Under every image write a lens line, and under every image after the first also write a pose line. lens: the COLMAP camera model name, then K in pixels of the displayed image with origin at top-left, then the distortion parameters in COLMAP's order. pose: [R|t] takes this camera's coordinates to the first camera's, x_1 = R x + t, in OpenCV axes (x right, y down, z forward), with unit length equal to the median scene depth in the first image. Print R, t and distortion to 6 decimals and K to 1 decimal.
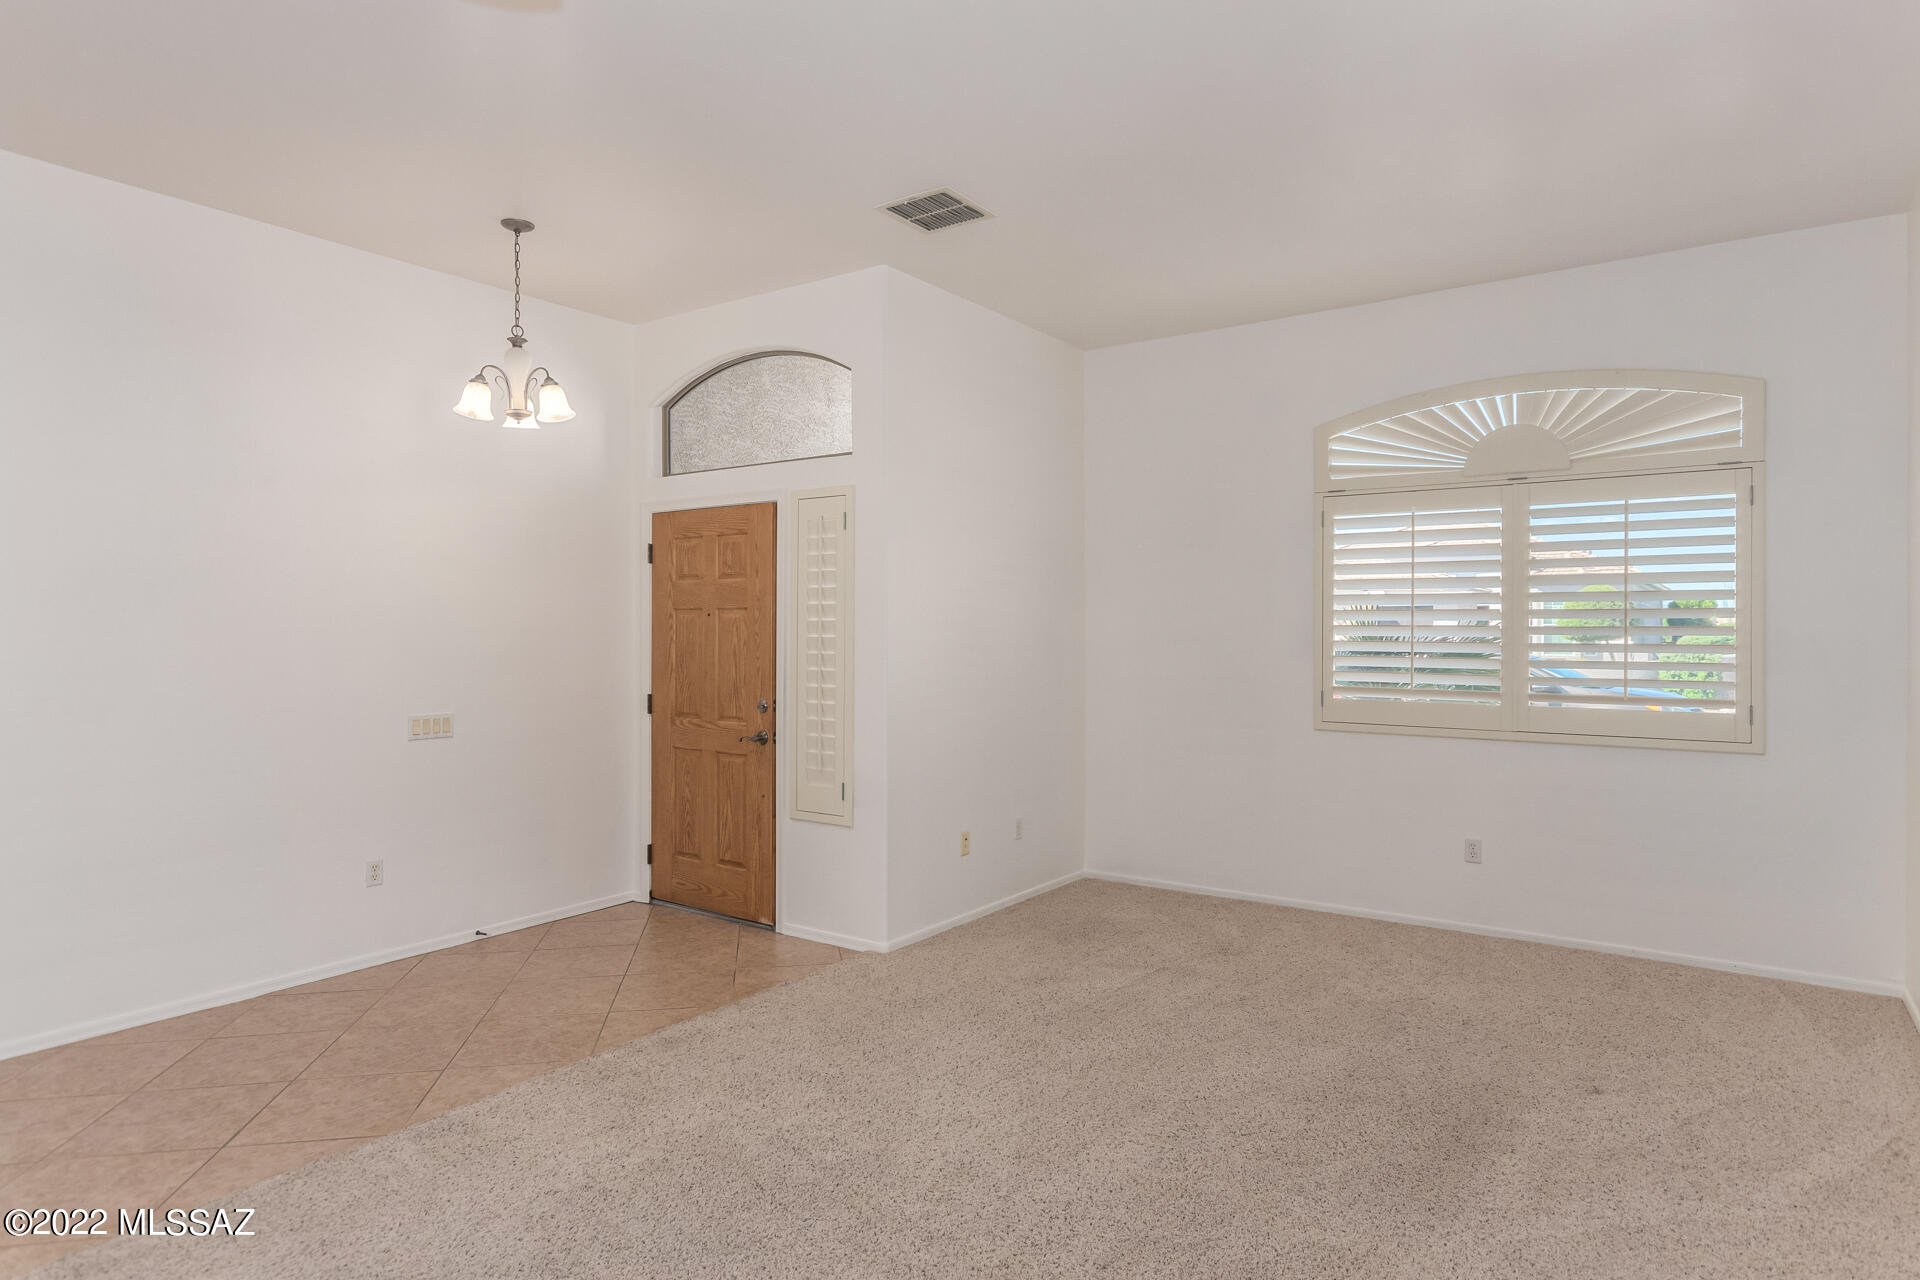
lens RADIAL K [[1106.5, 0, 960.0], [0, 1106.5, 640.0], [0, 0, 1]] dist [0.019266, -0.000592]
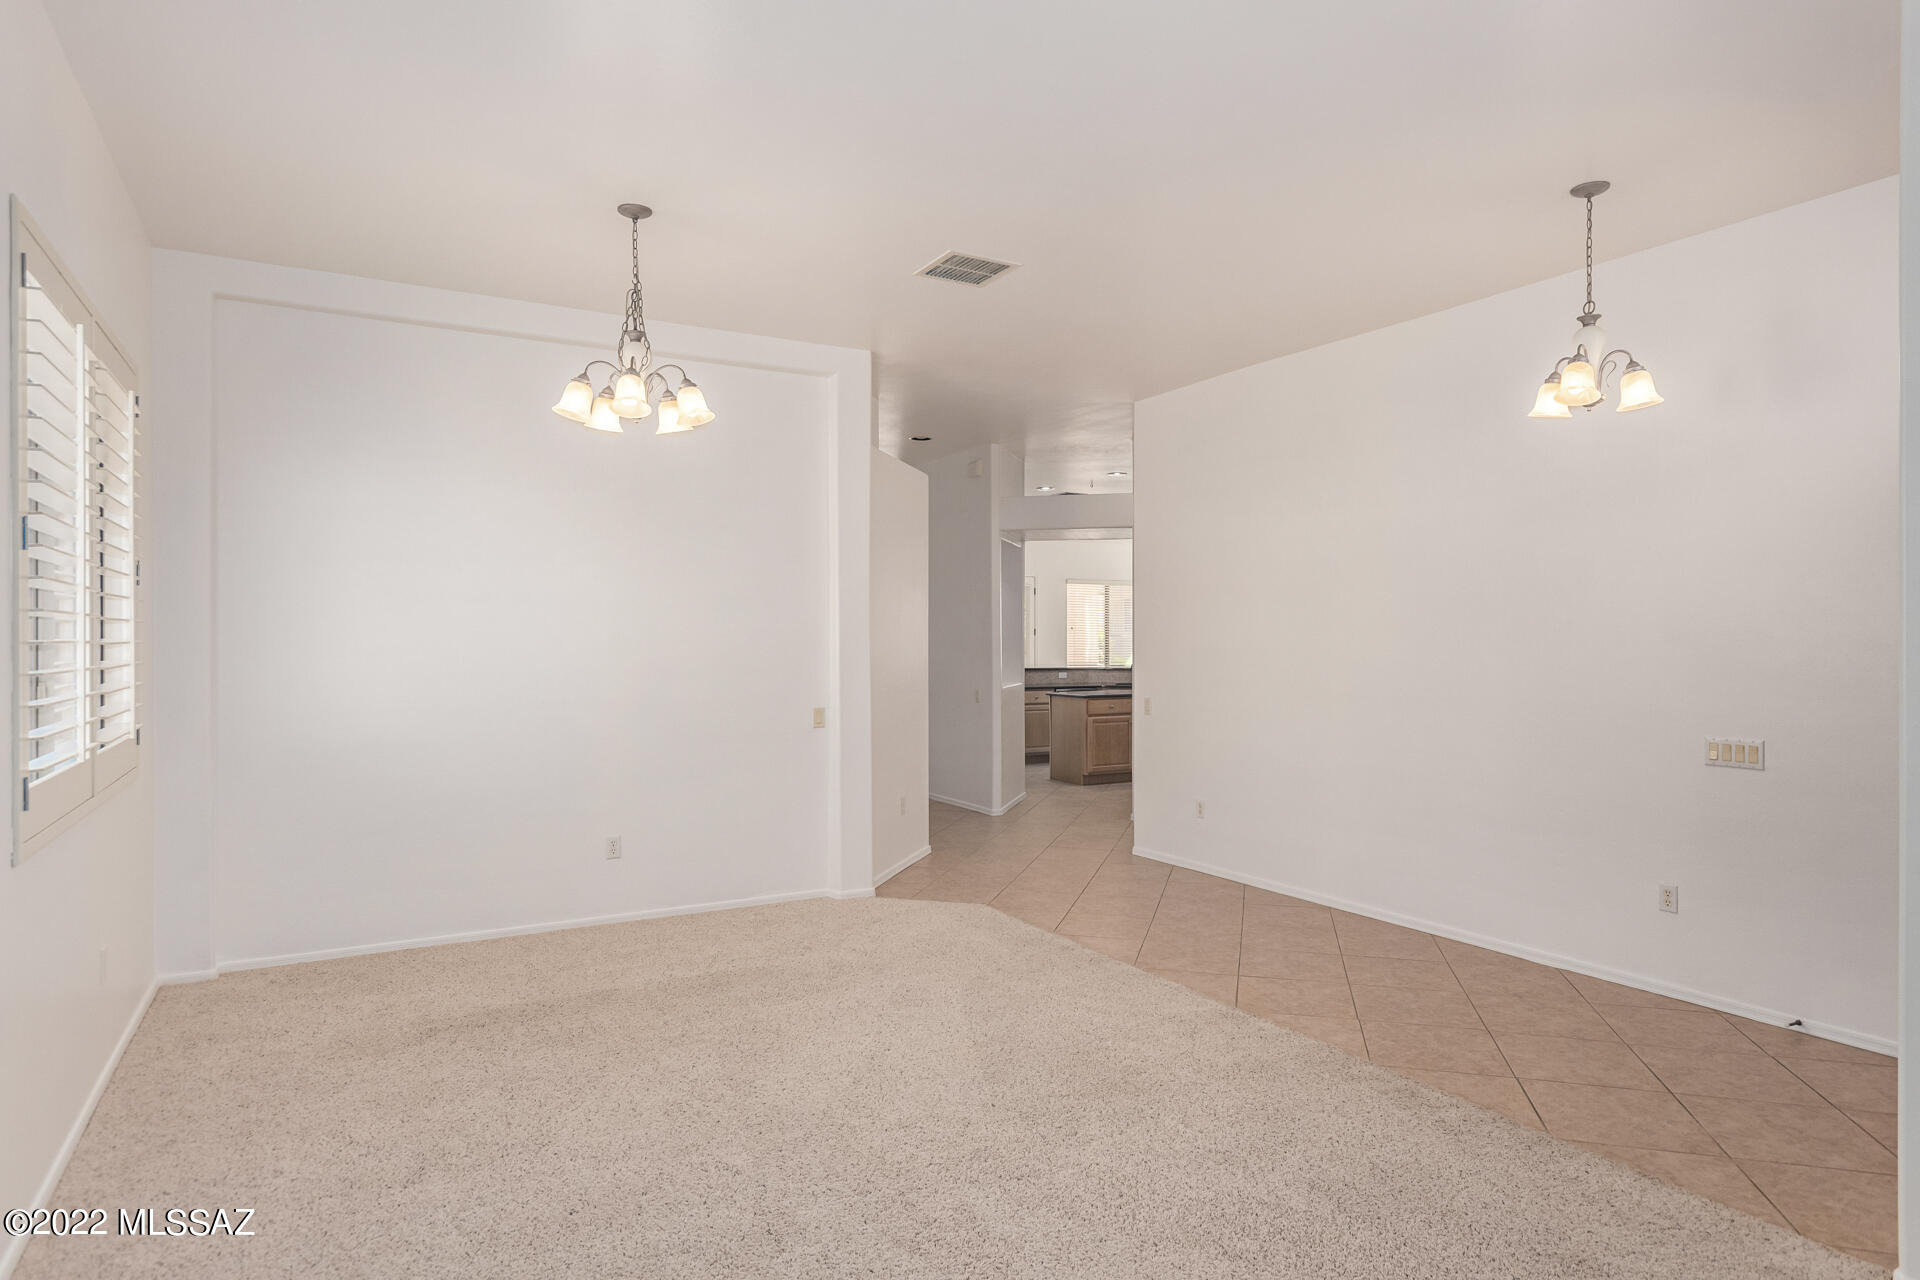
lens RADIAL K [[1106.5, 0, 960.0], [0, 1106.5, 640.0], [0, 0, 1]] dist [0.019266, -0.000592]
pose [[-0.416817, 0.001659, -0.908989, 0.632569], [-0.012973, 0.999886, 0.007774, -0.009821], [0.908898, 0.015032, -0.416748, 0.917881]]
